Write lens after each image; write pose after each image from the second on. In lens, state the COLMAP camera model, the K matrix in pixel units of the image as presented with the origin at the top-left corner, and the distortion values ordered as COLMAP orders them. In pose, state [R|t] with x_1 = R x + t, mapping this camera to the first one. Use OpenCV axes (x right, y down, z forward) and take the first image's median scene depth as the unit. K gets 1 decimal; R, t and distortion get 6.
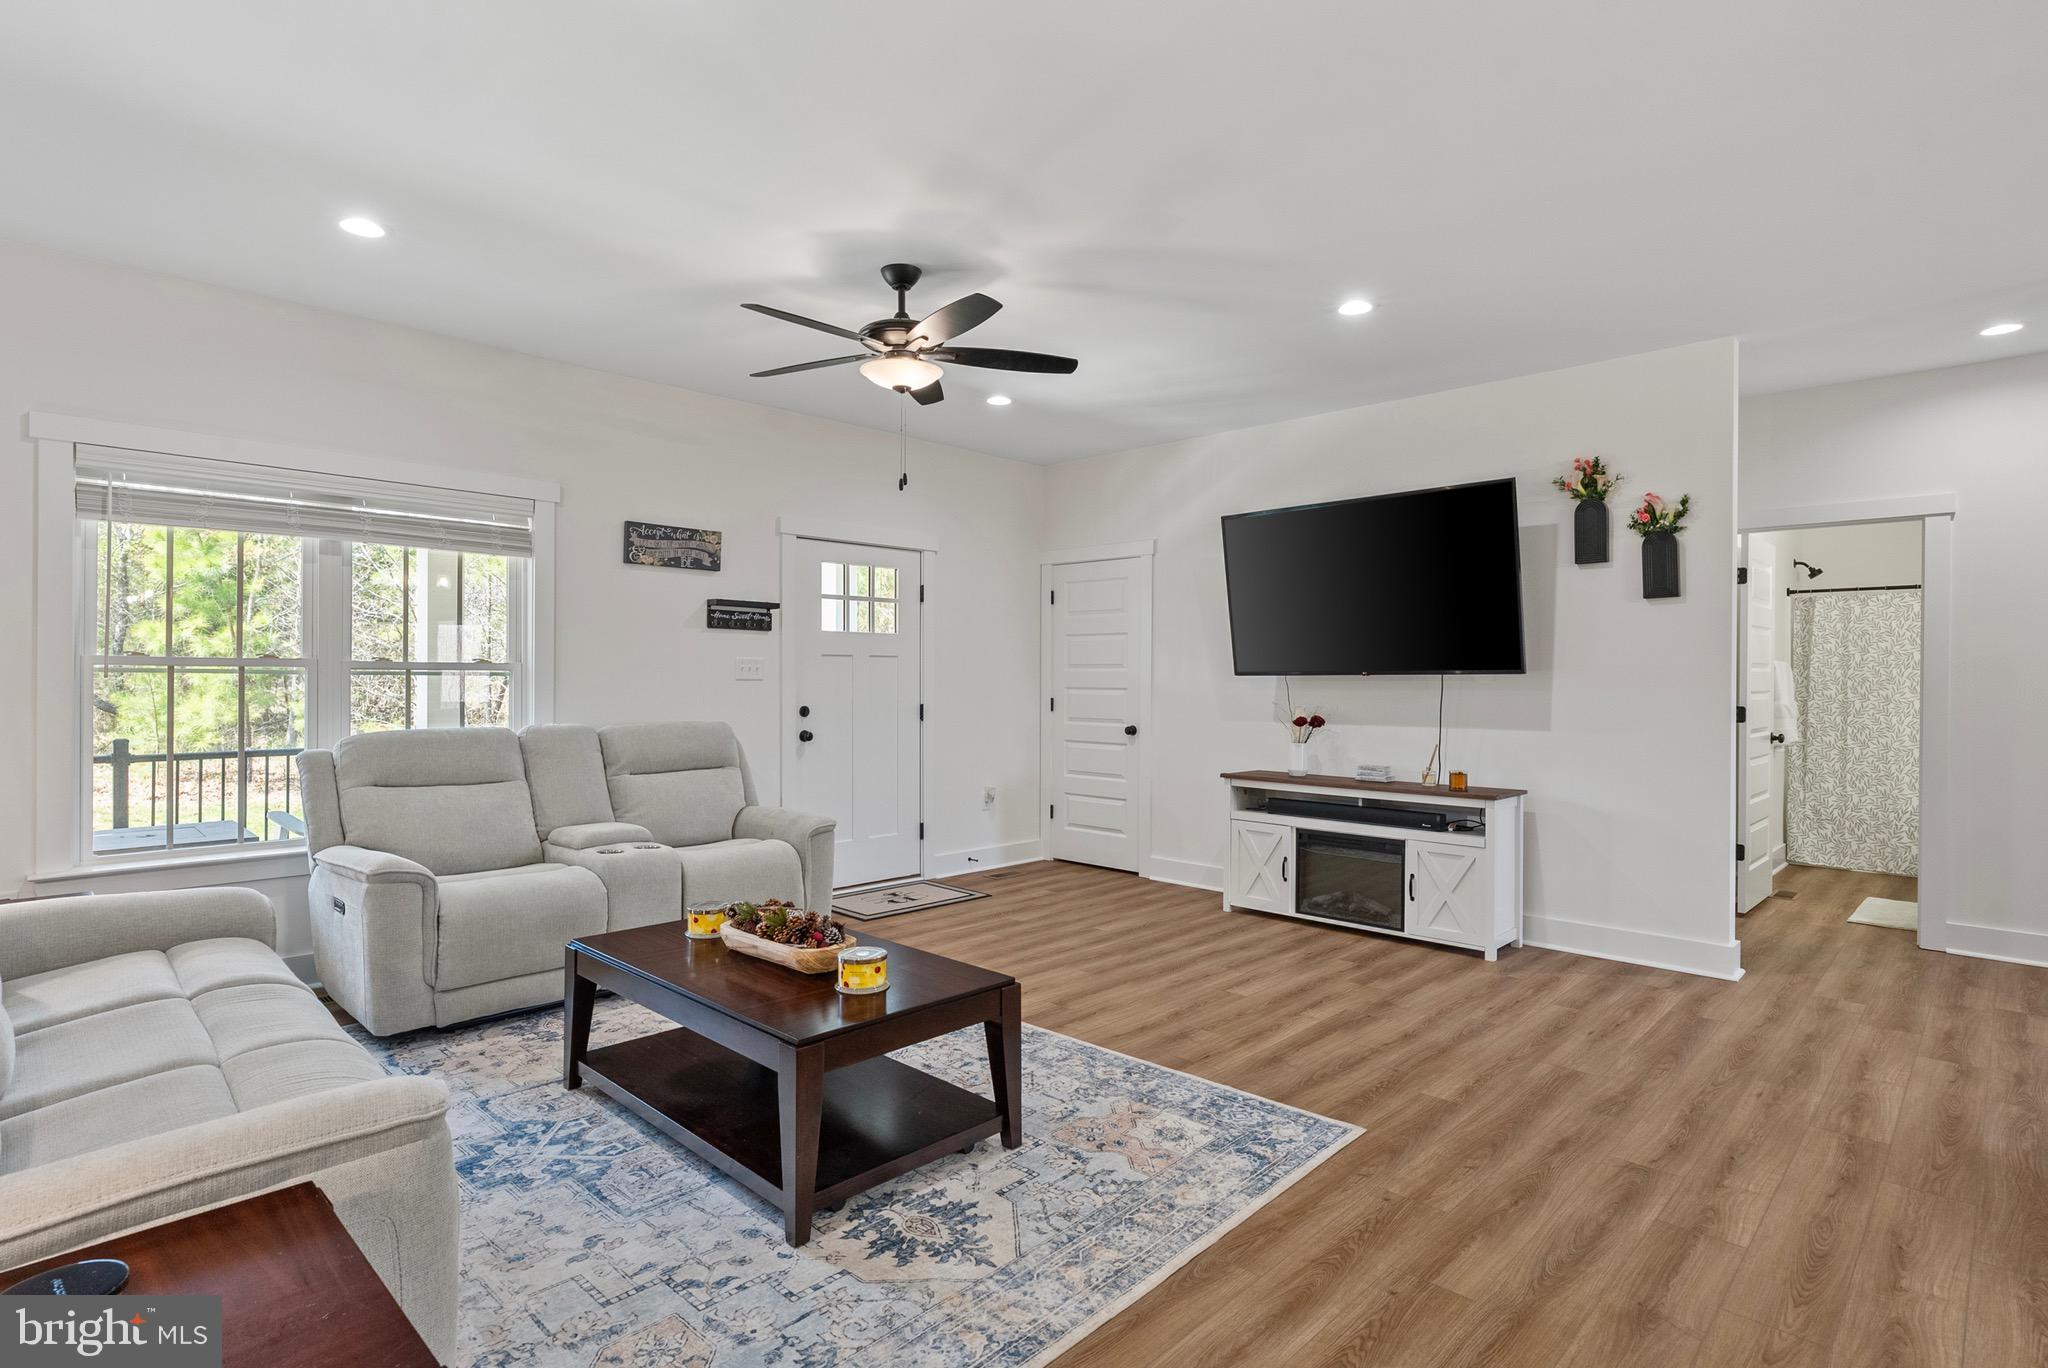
lens RADIAL K [[1016.8, 0, 1019.9], [0, 1016.8, 680.0], [0, 0, 1]] dist [-0.003388, -0.000274]
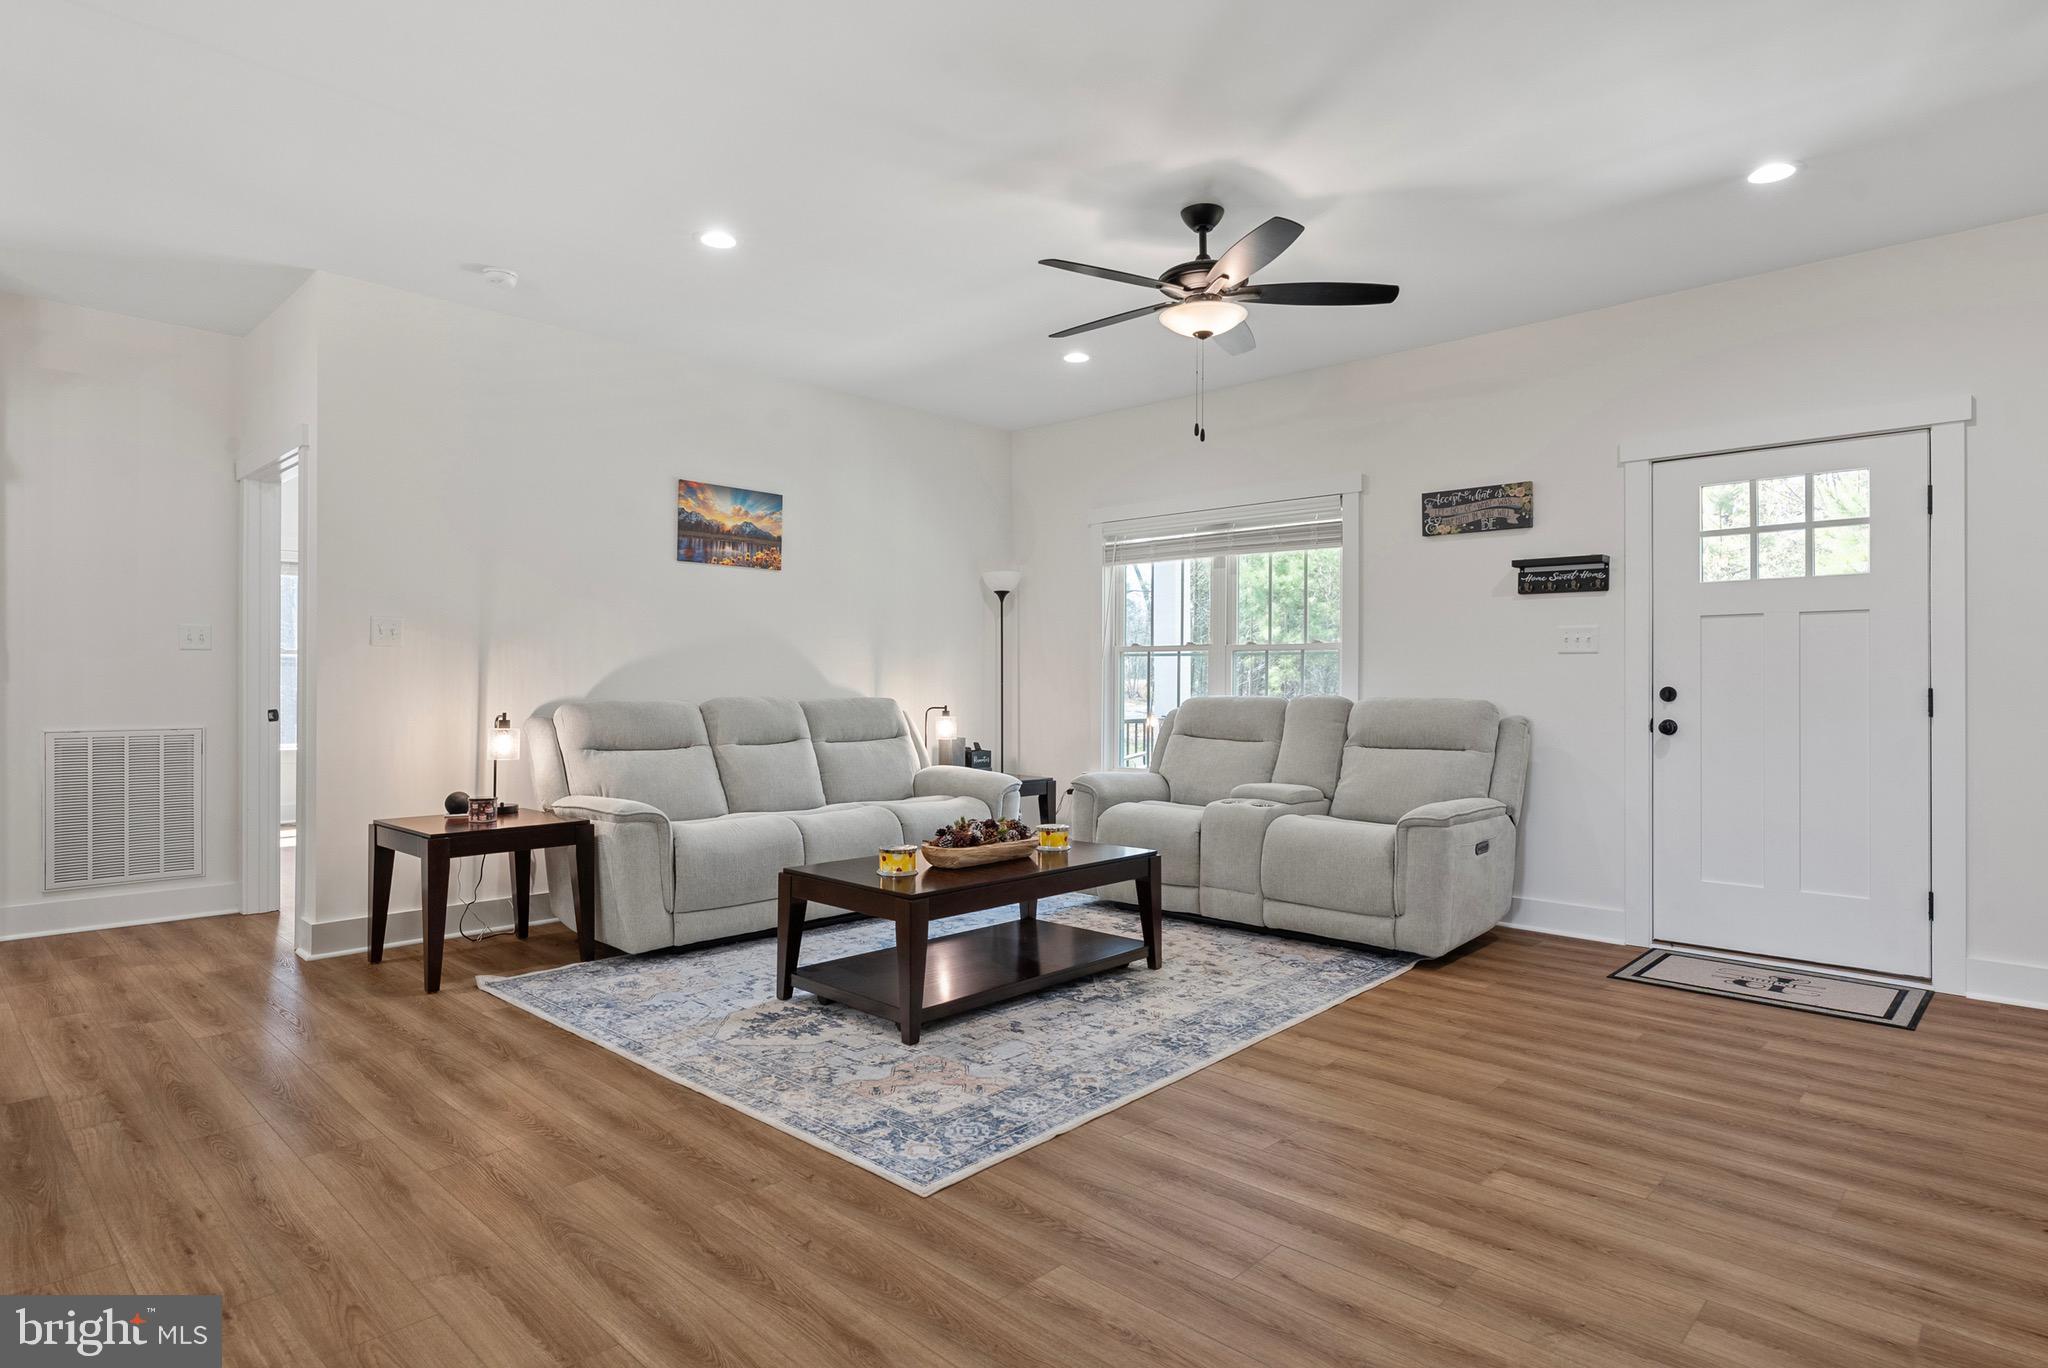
lens RADIAL K [[1073.7, 0, 1013.9], [0, 1073.7, 681.4], [0, 0, 1]] dist [-0.006504, 0.004449]
pose [[0.028873, -0.003011, -0.999579, 0.791358], [-0.004757, 0.999984, -0.003150, 0.037556], [0.999572, 0.004846, 0.028859, 0.713132]]
